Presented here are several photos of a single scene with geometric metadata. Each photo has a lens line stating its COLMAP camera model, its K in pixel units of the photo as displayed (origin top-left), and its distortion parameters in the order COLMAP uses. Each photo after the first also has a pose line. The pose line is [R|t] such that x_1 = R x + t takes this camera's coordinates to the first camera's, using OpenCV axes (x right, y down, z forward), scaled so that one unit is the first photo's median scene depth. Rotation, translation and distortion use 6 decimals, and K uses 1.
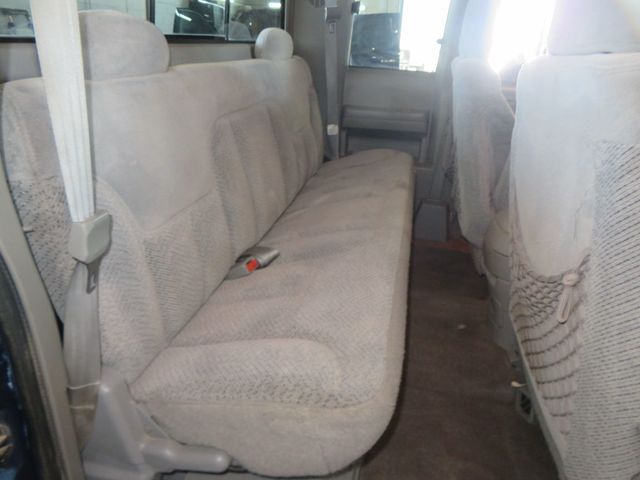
lens RADIAL K [[452.3, 0, 329.0], [0, 452.3, 238.7], [0, 0, 1]] dist [0.002597, 0.000472]
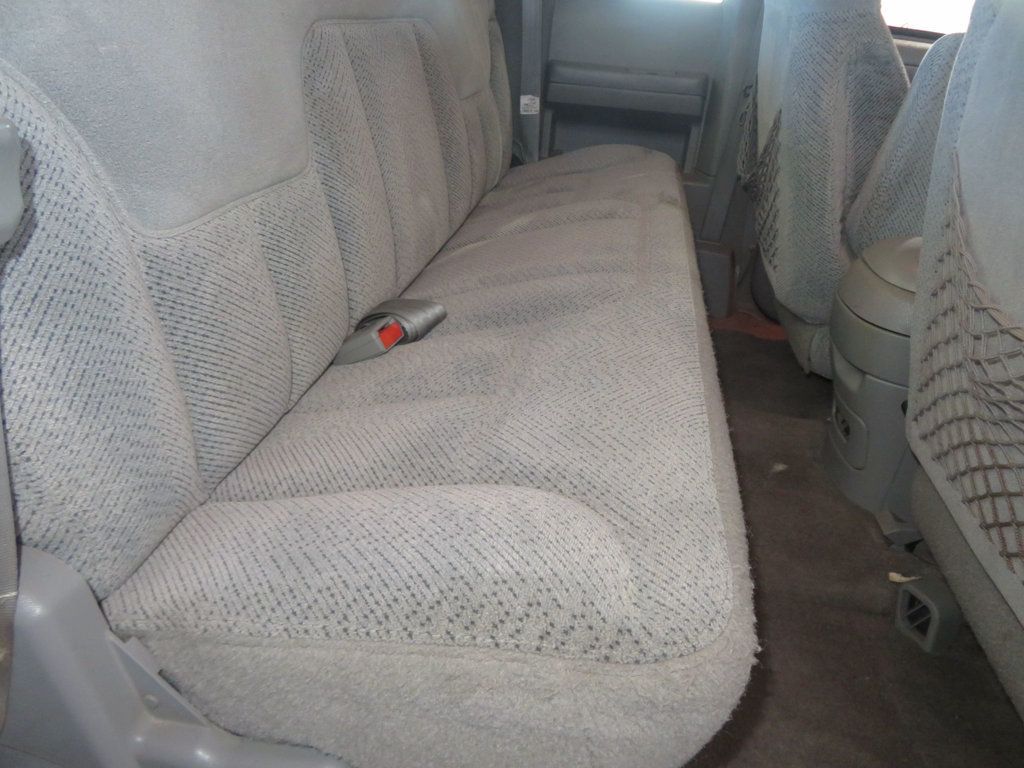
lens RADIAL K [[723.7, 0, 526.4], [0, 723.7, 382.0], [0, 0, 1]] dist [0.002597, 0.000472]
pose [[0.998640, 0.018009, 0.048919, -0.069889], [-0.021592, 0.997044, 0.073736, 0.055102], [-0.047446, -0.074692, 0.996077, 0.248066]]
